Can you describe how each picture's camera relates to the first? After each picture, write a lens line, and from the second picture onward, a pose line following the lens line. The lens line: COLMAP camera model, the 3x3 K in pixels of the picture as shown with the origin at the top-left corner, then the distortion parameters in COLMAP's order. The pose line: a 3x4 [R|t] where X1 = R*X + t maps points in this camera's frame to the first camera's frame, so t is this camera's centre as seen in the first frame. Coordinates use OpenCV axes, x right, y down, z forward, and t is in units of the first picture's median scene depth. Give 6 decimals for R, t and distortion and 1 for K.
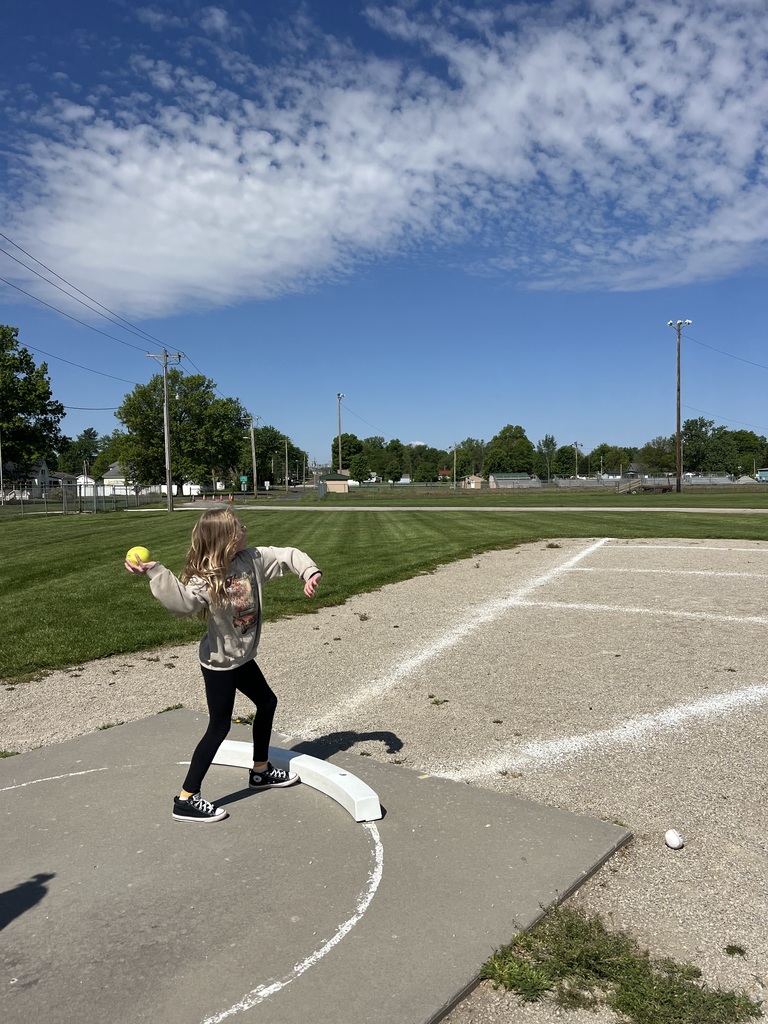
lens RADIAL K [[772.4, 0, 384.0], [0, 772.4, 512.0], [0, 0, 1]] dist [0.048852, -0.068200]
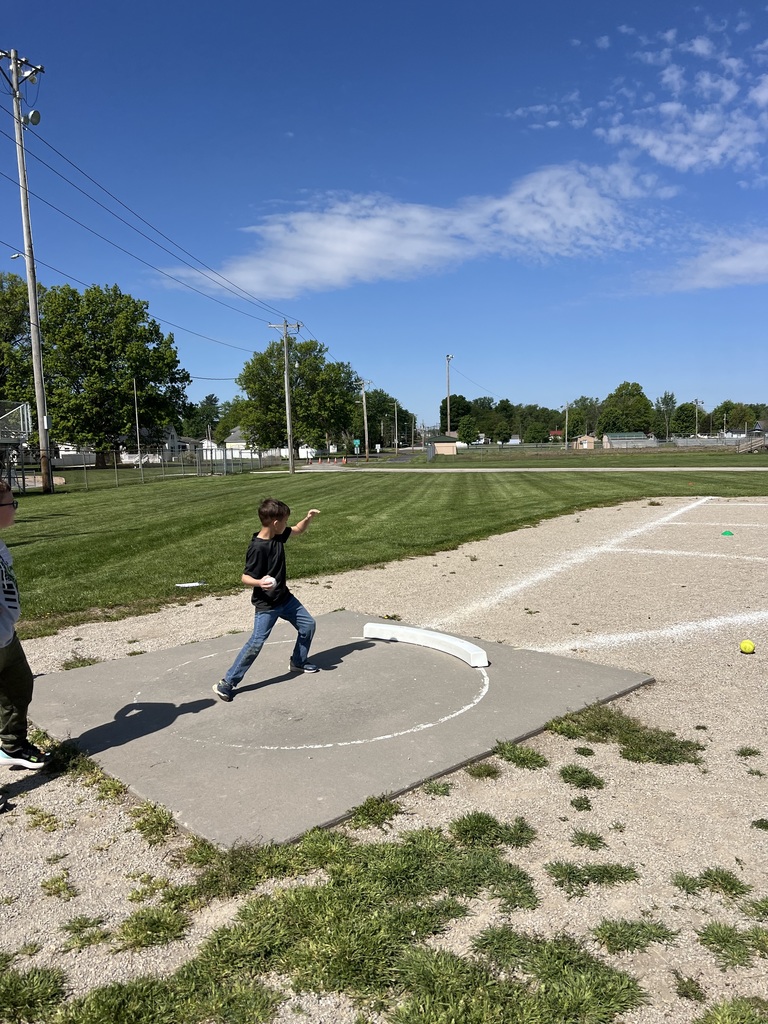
lens RADIAL K [[866.4, 0, 347.7], [0, 866.4, 546.3], [0, 0, 1]] dist [0.150809, -0.440377]
pose [[0.986537, 0.010903, -0.163174, 0.000362], [0.002322, 0.996741, 0.080635, 0.002776], [0.163521, -0.079928, 0.983297, -0.162519]]
